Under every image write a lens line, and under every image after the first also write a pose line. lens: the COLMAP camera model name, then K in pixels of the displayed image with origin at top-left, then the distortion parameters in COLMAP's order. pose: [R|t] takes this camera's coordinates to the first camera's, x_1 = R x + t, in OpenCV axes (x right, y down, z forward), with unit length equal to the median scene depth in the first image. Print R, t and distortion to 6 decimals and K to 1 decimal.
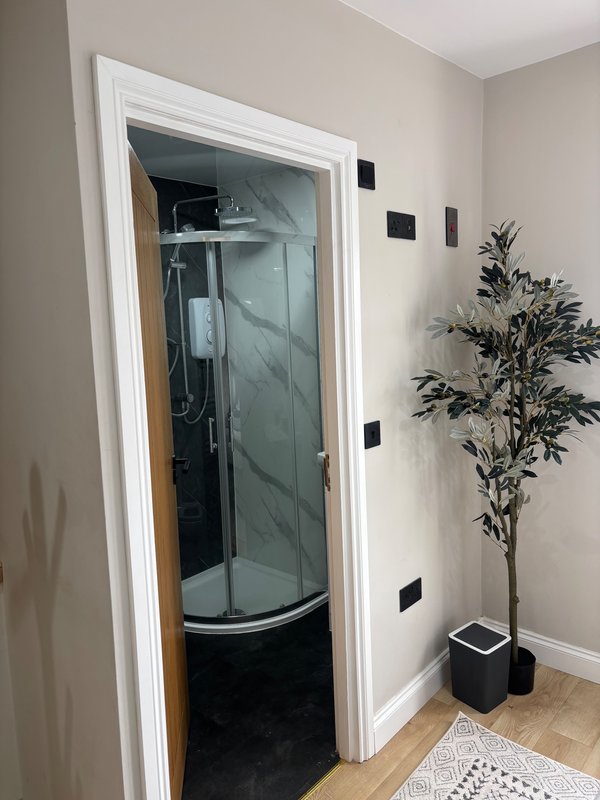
lens RADIAL K [[600.7, 0, 297.7], [0, 600.7, 402.8], [0, 0, 1]] dist [0.006379, -0.007550]
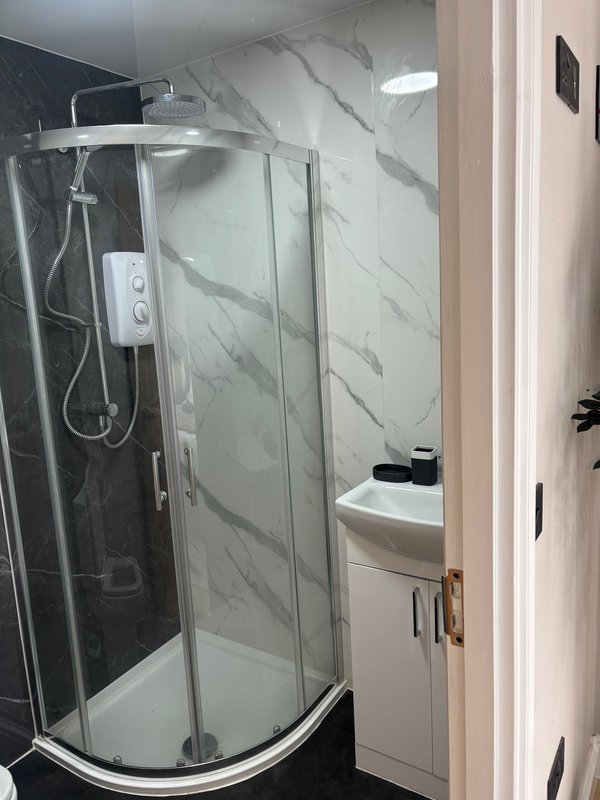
lens RADIAL K [[620.7, 0, 300.0], [0, 620.7, 400.0], [0, 0, 1]] dist [-0.008363, -0.003823]
pose [[0.989361, -0.040244, 0.139807, -0.073935], [0.035051, 0.998608, 0.039410, -0.037507], [-0.141199, -0.034091, 0.989394, 0.321857]]
